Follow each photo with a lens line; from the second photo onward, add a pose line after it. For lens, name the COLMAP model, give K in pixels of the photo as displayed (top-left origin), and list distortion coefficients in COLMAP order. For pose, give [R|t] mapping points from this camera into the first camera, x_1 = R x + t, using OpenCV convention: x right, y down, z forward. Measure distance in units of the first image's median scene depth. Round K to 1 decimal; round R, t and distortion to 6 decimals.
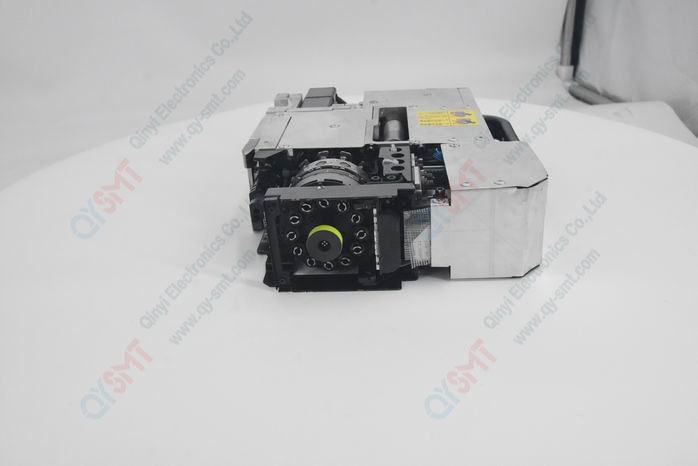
lens RADIAL K [[636.7, 0, 349.0], [0, 636.7, 233.0], [0, 0, 1]] dist [-0.002603, -0.001279]
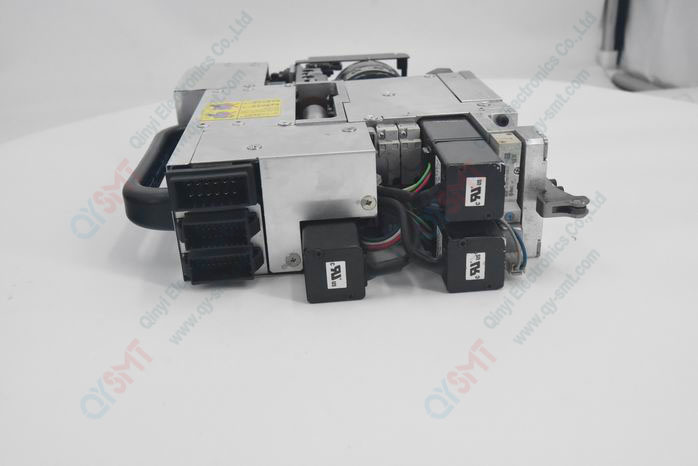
lens RADIAL K [[782.9, 0, 349.0], [0, 782.9, 233.0], [0, 0, 1]] dist [-0.007383, -0.010474]
pose [[-0.989949, 0.121380, -0.072578, 0.118548], [0.025201, 0.656382, 0.754008, -0.797755], [0.139161, 0.744600, -0.652843, 1.779461]]
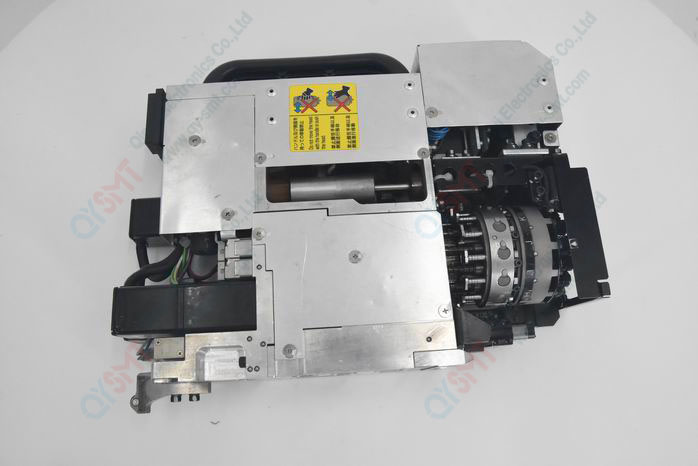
lens RADIAL K [[549.0, 0, 349.0], [0, 549.0, 233.0], [0, 0, 1]] dist [-0.058216, 0.002631]
pose [[-0.094315, -0.938495, 0.332162, -0.205791], [0.459005, 0.255077, 0.851029, -0.715521], [-0.883413, 0.232729, 0.406716, 0.762419]]
